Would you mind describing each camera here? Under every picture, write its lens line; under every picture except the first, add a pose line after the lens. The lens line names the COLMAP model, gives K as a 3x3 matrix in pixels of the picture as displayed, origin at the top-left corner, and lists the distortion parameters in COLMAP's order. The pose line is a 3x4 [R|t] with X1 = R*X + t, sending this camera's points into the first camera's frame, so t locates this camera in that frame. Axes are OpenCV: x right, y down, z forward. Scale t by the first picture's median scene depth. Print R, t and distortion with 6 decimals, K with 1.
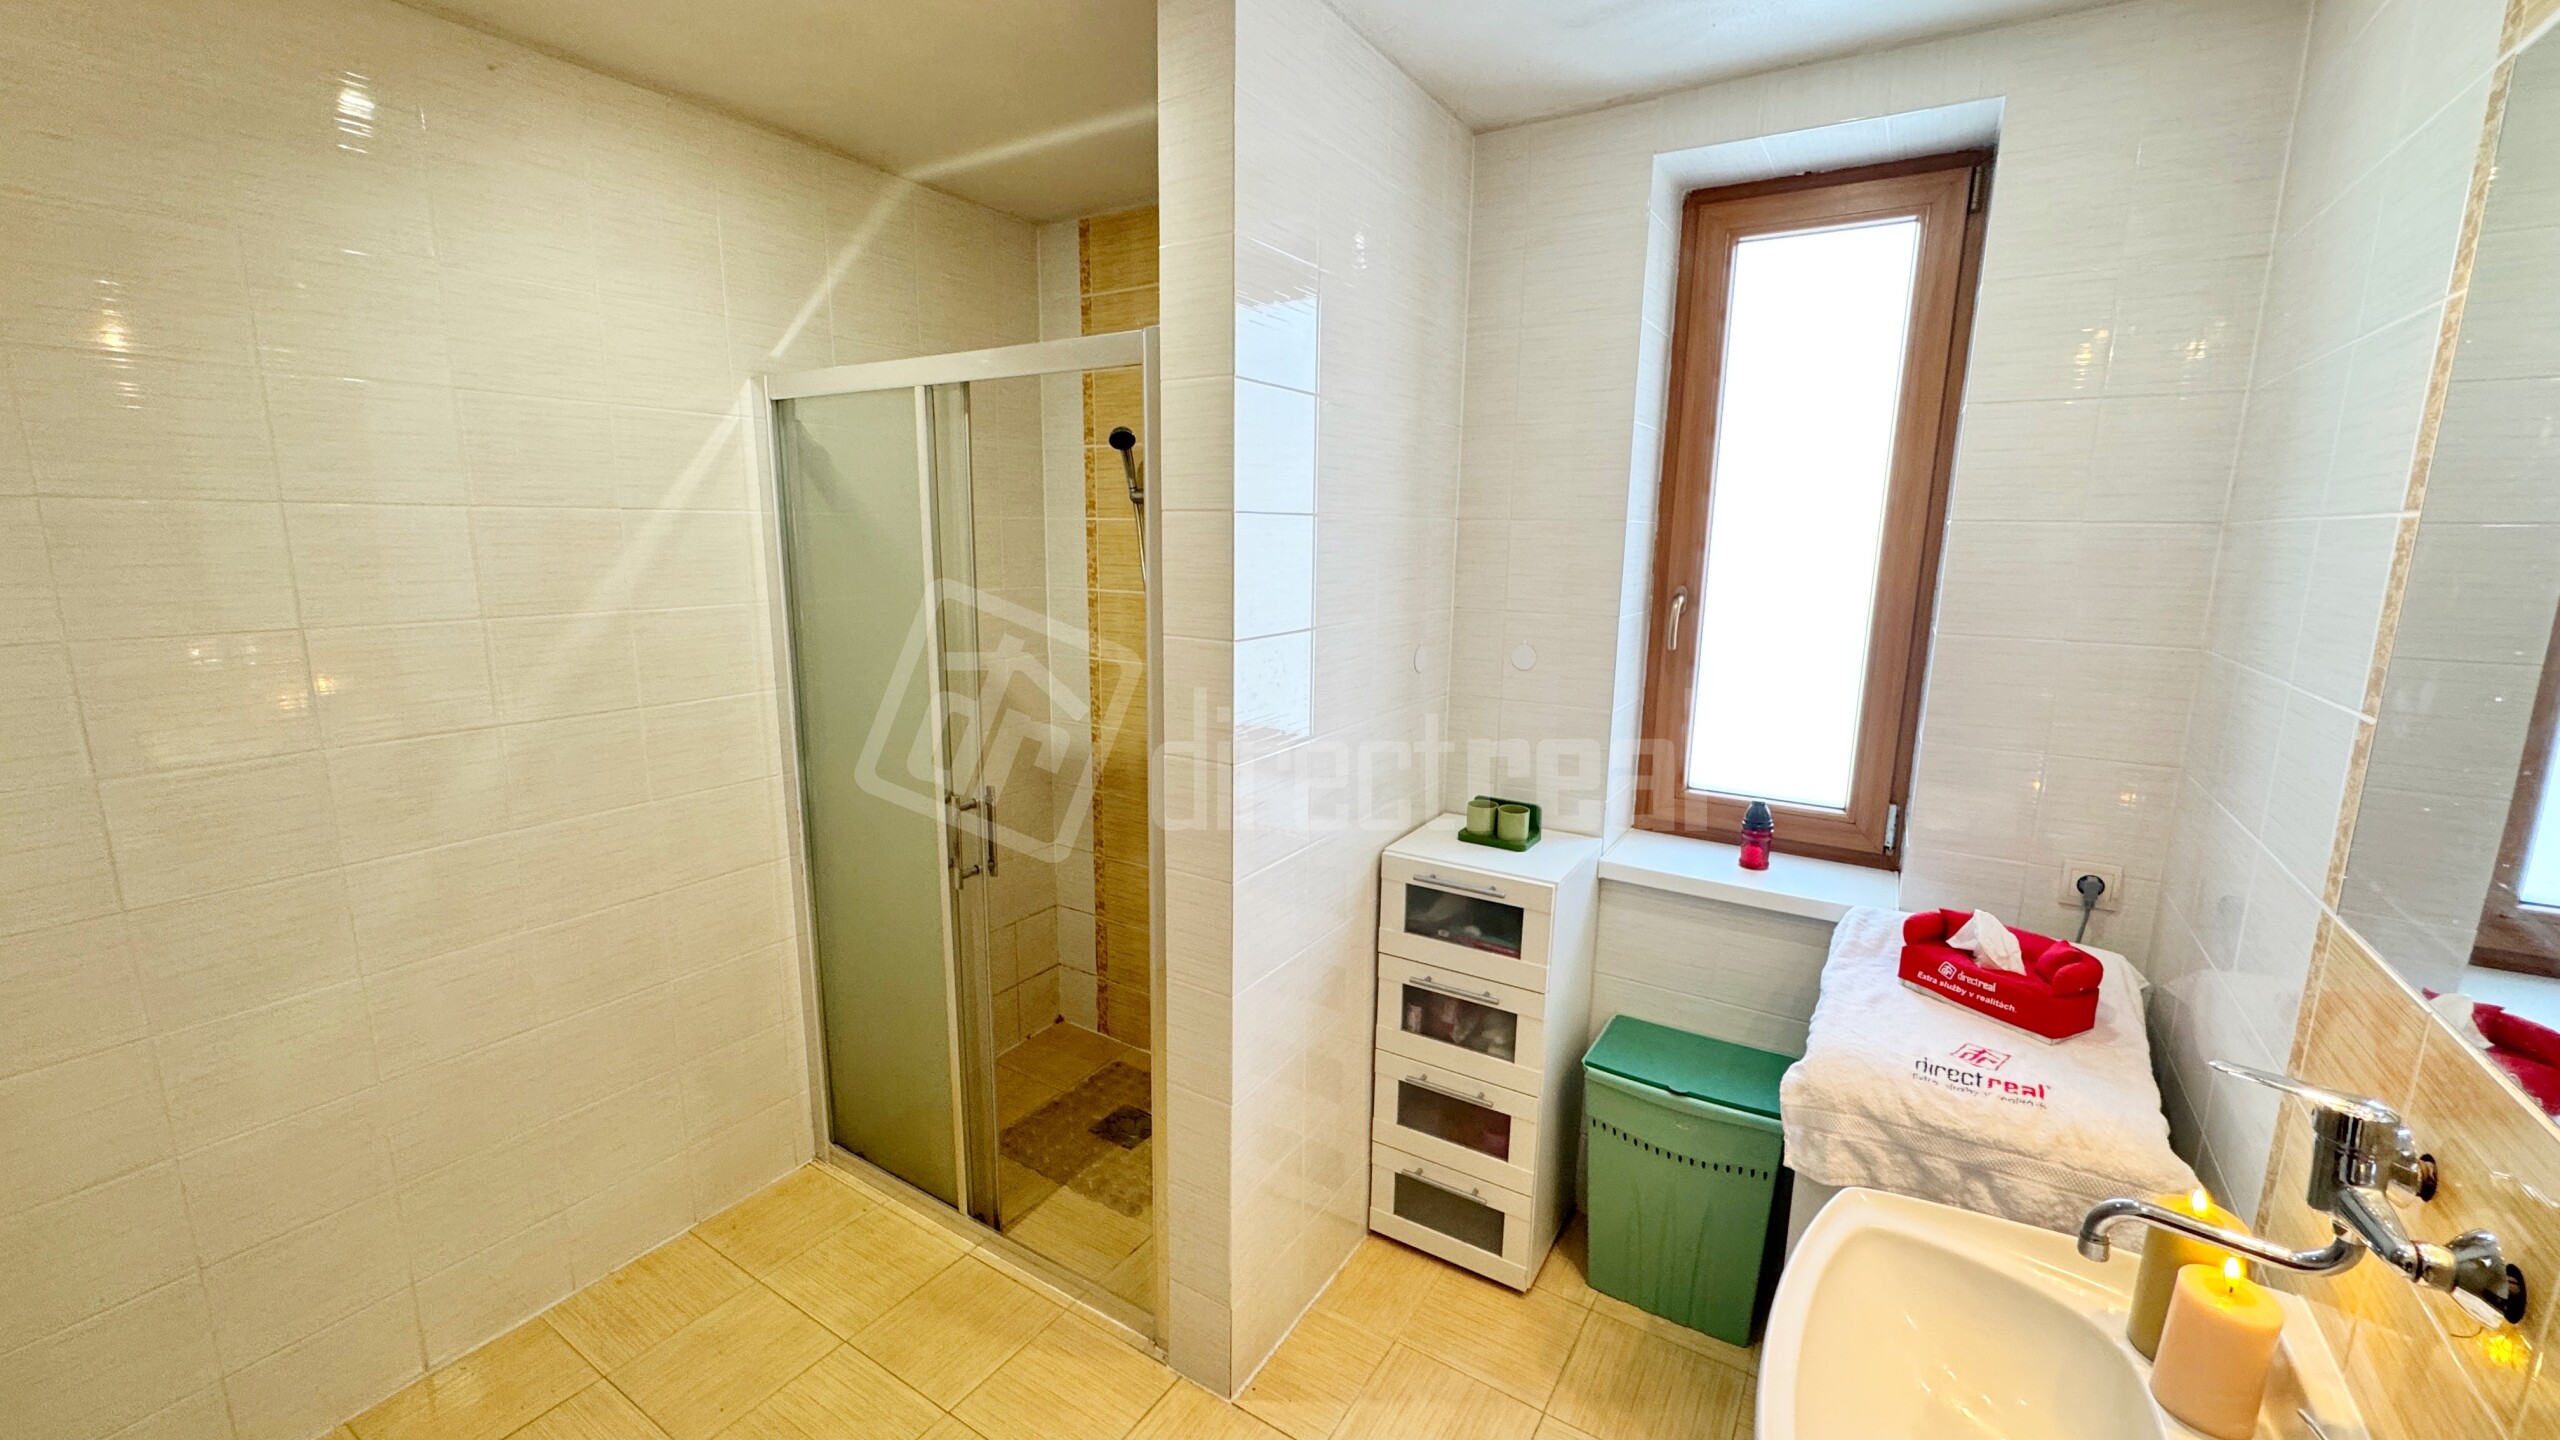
lens RADIAL K [[1020.4, 0, 1283.9], [0, 1020.4, 721.0], [0, 0, 1]] dist [-0.001394, -0.001000]
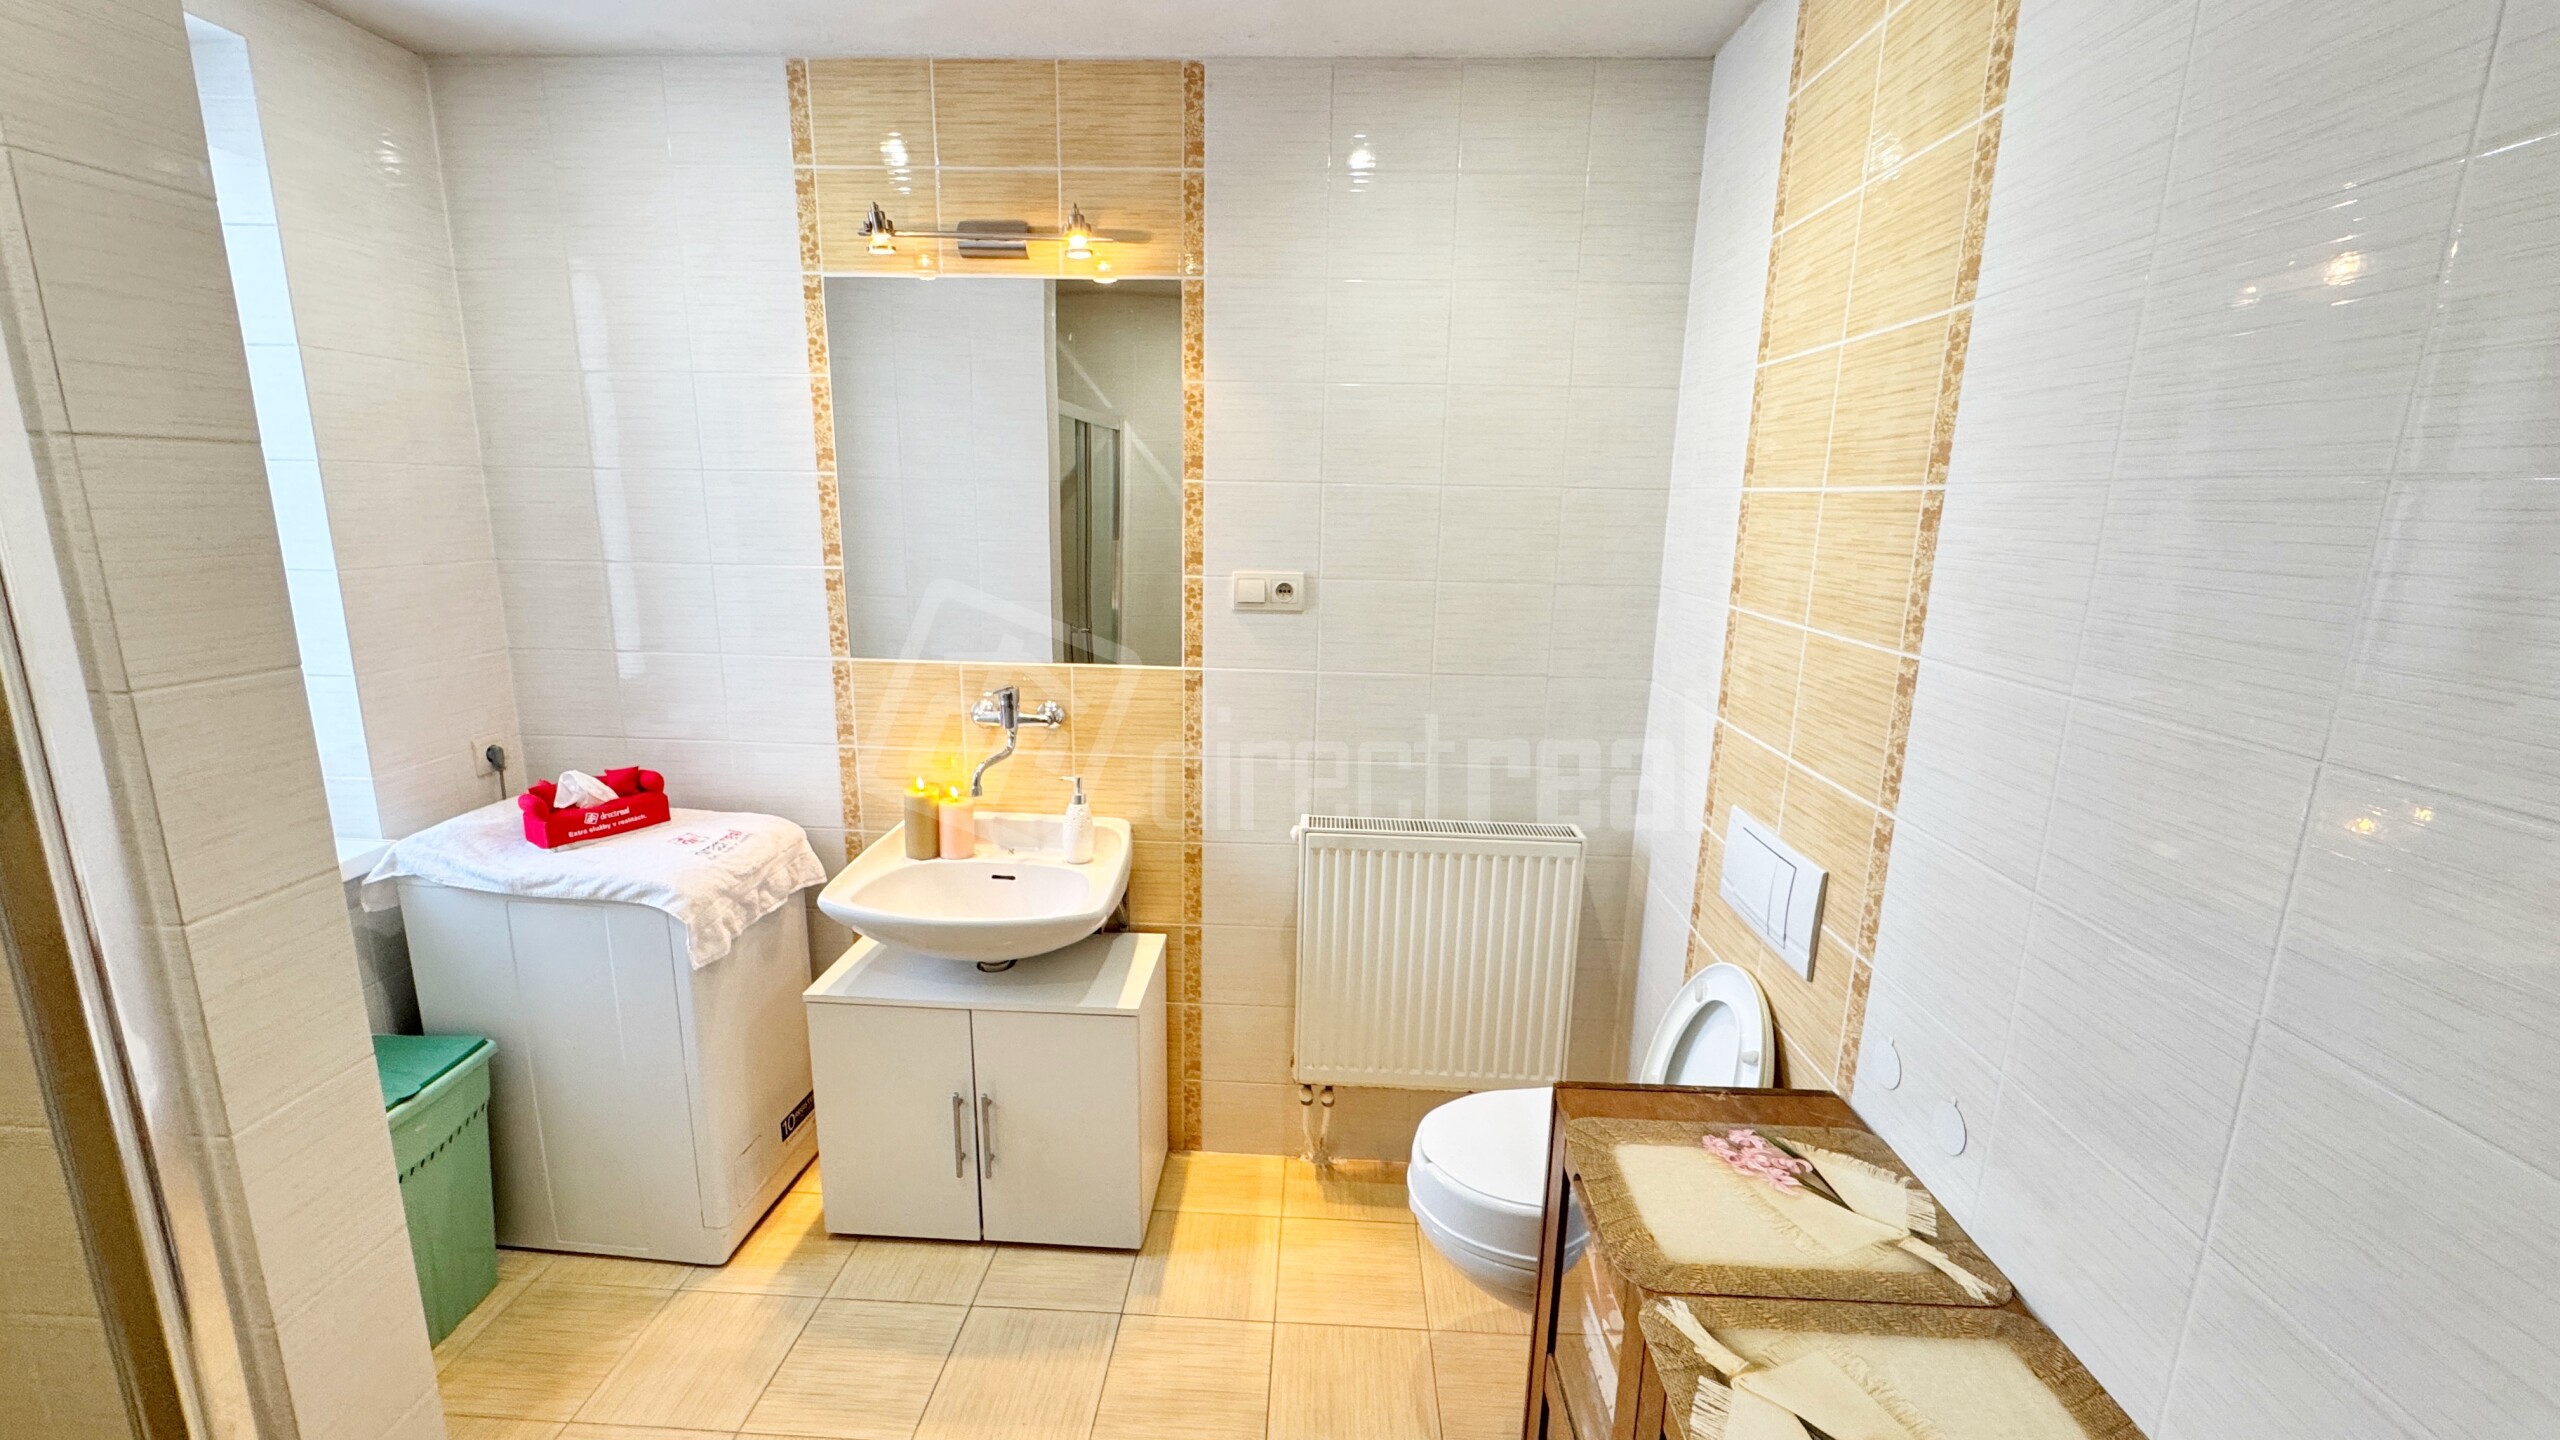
lens RADIAL K [[1020.4, 0, 1280.0], [0, 1020.4, 720.7], [0, 0, 1]] dist [-0.001394, -0.001000]
pose [[-0.496207, -0.207545, 0.843032, -0.667960], [0.136263, 0.940356, 0.311709, -0.123027], [-0.857444, 0.269546, -0.438331, 0.618864]]
